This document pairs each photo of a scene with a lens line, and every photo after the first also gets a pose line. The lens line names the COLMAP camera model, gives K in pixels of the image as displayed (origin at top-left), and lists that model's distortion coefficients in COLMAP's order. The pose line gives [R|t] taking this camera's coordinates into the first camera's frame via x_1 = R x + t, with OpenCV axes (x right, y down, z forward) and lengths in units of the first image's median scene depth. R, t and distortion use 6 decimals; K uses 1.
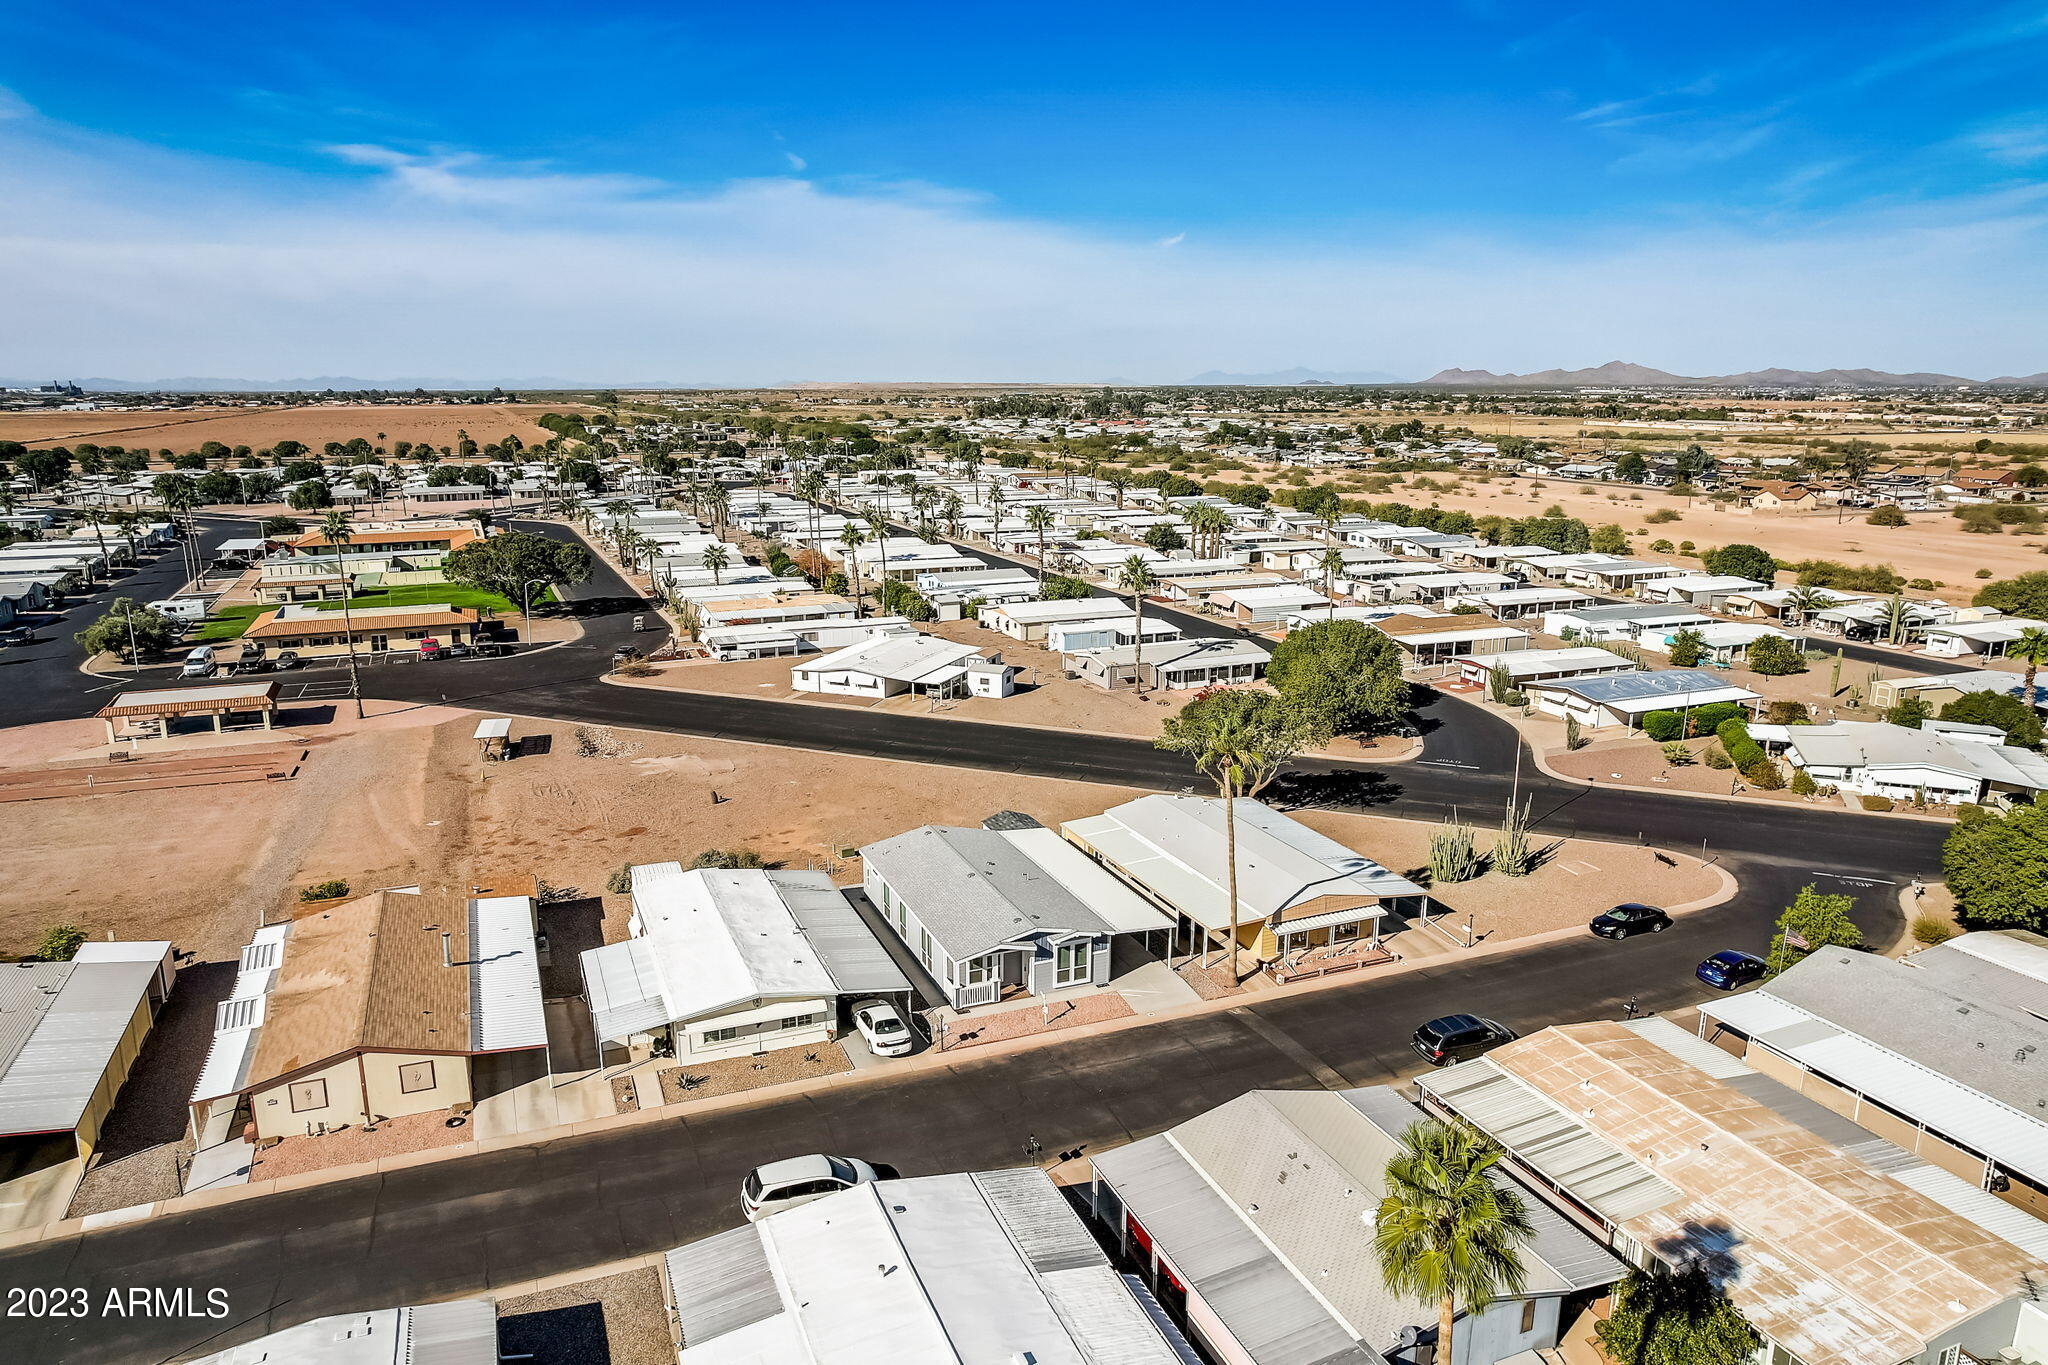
lens RADIAL K [[1322.6, 0, 1036.7], [0, 1322.6, 648.0], [0, 0, 1]] dist [-0.068653, 0.057901]
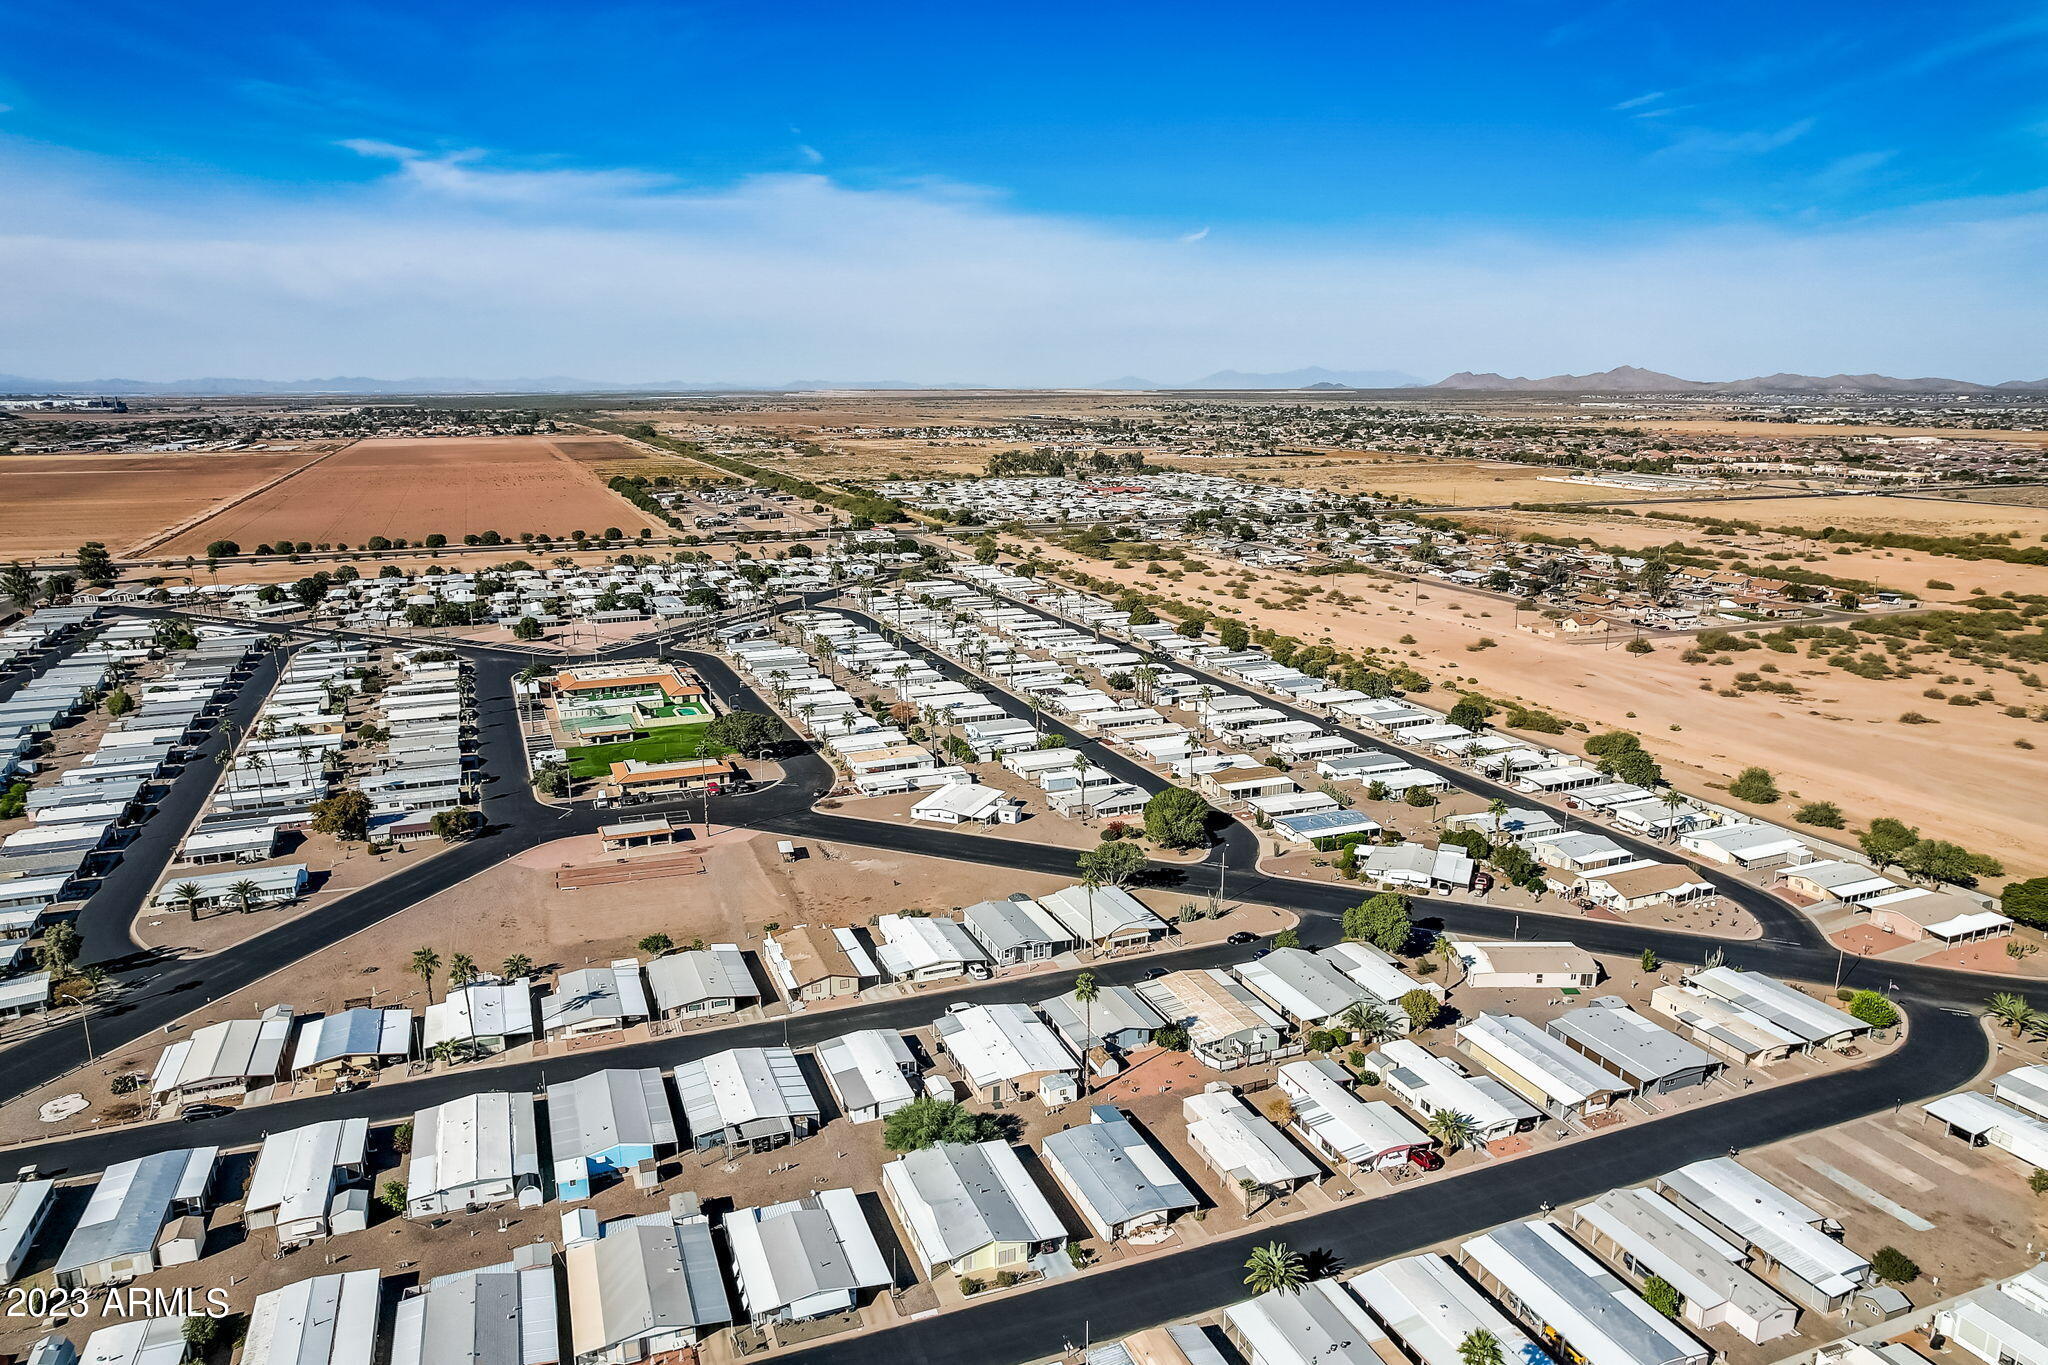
lens RADIAL K [[1333.8, 0, 1024.0], [0, 1333.8, 682.5], [0, 0, 1]] dist [-0.071594, 0.063589]
pose [[0.999804, -0.000260, -0.019797, 0.033204], [0.000867, 0.999531, 0.030617, -0.291985], [0.019779, -0.030629, 0.999335, -1.260862]]
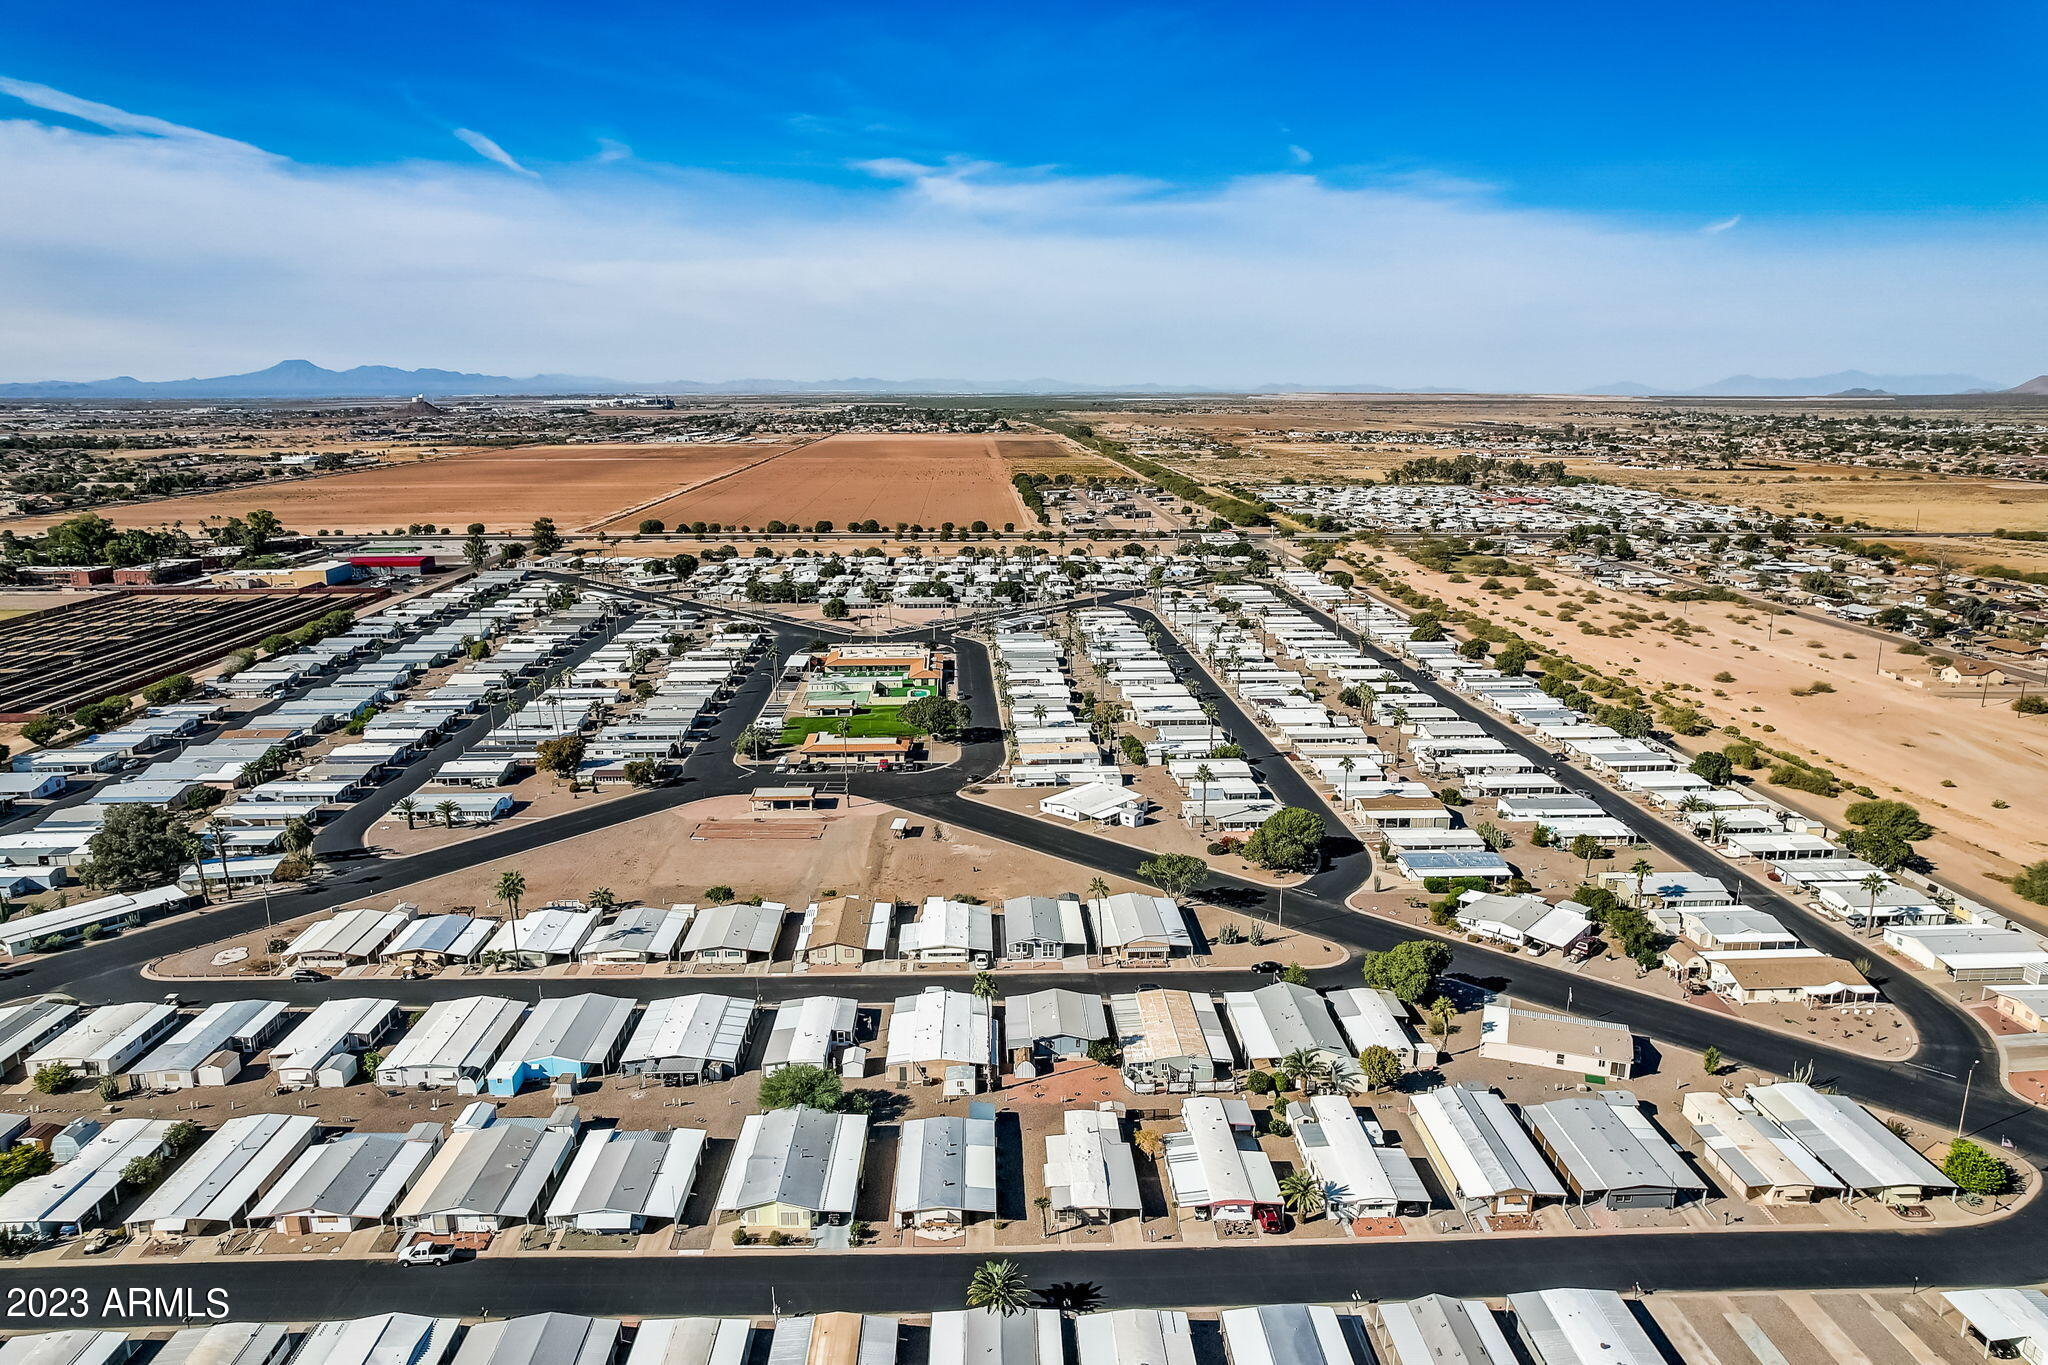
lens RADIAL K [[1333.8, 0, 1024.0], [0, 1333.8, 682.5], [0, 0, 1]] dist [-0.071594, 0.063589]
pose [[0.932339, 0.073019, -0.354136, 0.626673], [-0.063225, 0.997231, 0.039163, -0.303209], [0.356015, -0.014123, 0.934373, -1.154879]]
